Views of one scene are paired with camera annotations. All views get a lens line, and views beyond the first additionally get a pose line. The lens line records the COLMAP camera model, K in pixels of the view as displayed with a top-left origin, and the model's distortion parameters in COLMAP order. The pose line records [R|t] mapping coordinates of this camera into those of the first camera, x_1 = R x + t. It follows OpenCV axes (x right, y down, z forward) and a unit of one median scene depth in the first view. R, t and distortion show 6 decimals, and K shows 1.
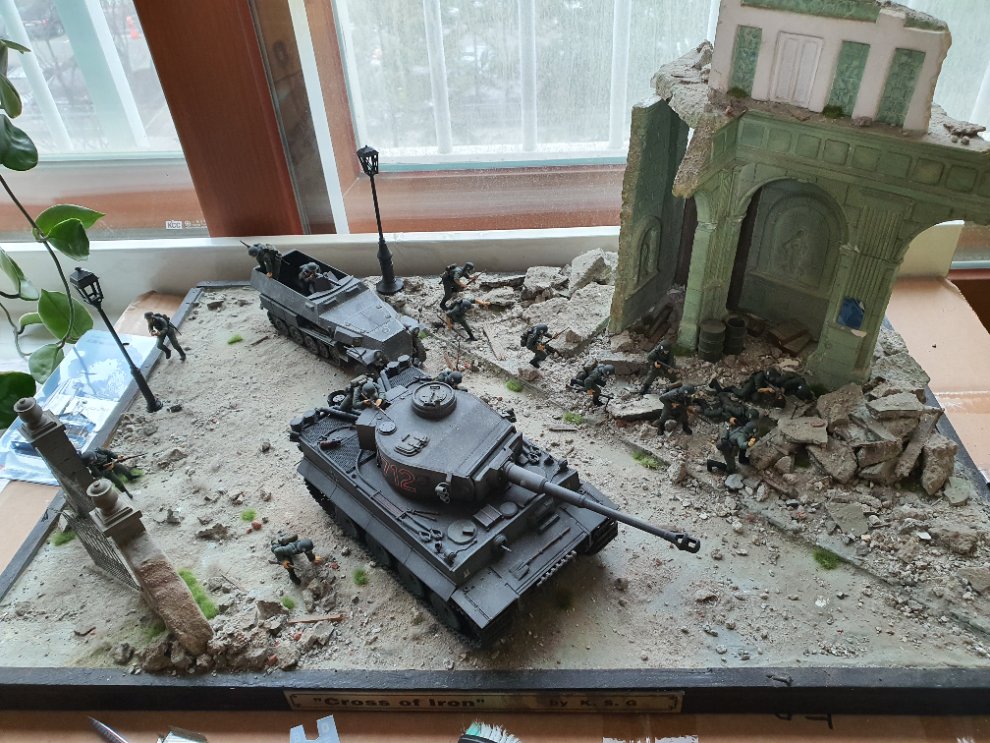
lens RADIAL K [[799.4, 0, 501.6], [0, 799.4, 377.5], [0, 0, 1]] dist [0.000997, -0.002115]
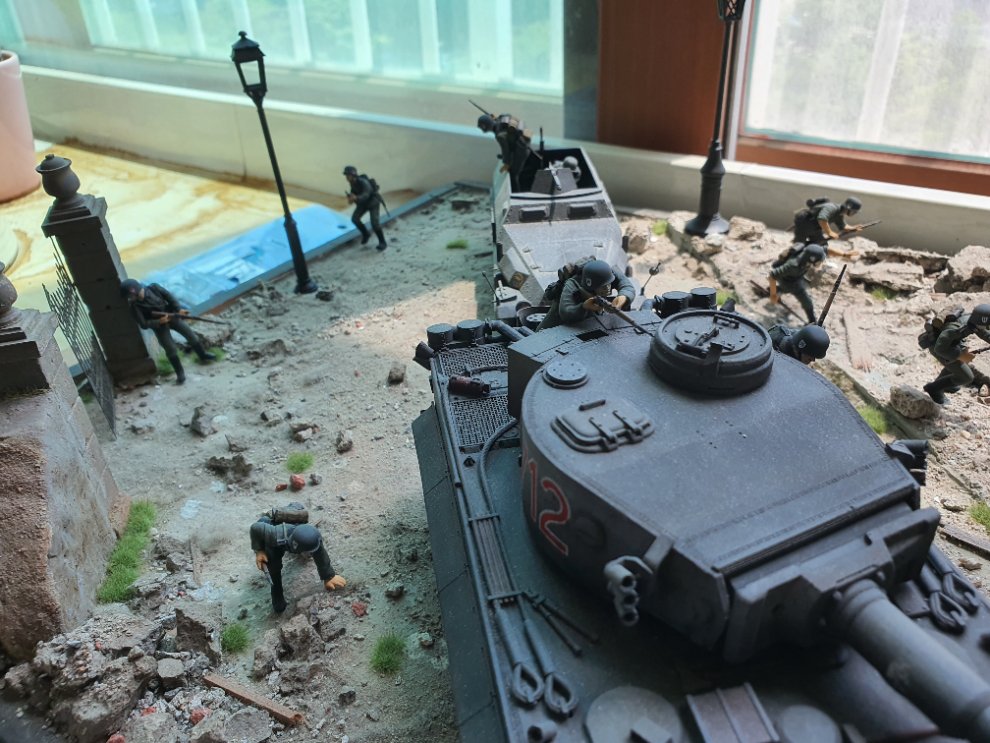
lens RADIAL K [[812.0, 0, 503.5], [0, 812.0, 373.2], [0, 0, 1]] dist [-0.010441, -0.003625]
pose [[0.862189, 0.282237, -0.420681, 0.027143], [-0.325078, 0.945140, -0.032151, 0.087604], [0.388529, 0.164474, 0.906639, 0.547939]]
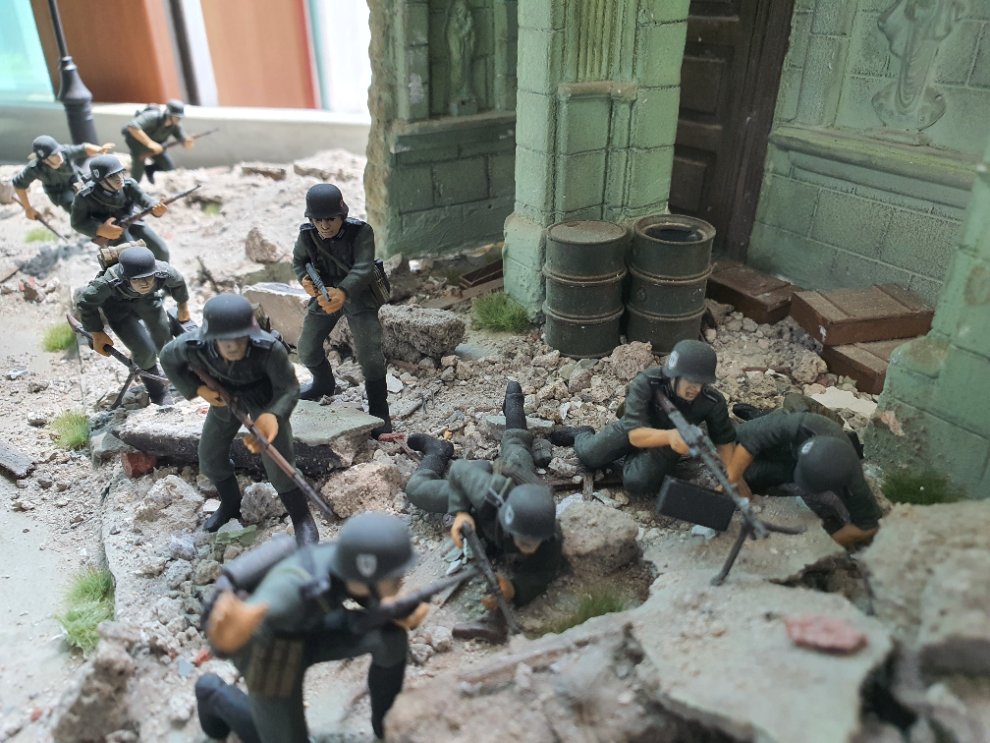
lens RADIAL K [[812.0, 0, 503.5], [0, 812.0, 373.2], [0, 0, 1]] dist [-0.010441, -0.003625]
pose [[0.950115, 0.178335, -0.255888, 0.372026], [-0.222200, 0.962752, -0.154064, 0.046963], [0.218882, 0.203237, 0.954351, 0.825297]]
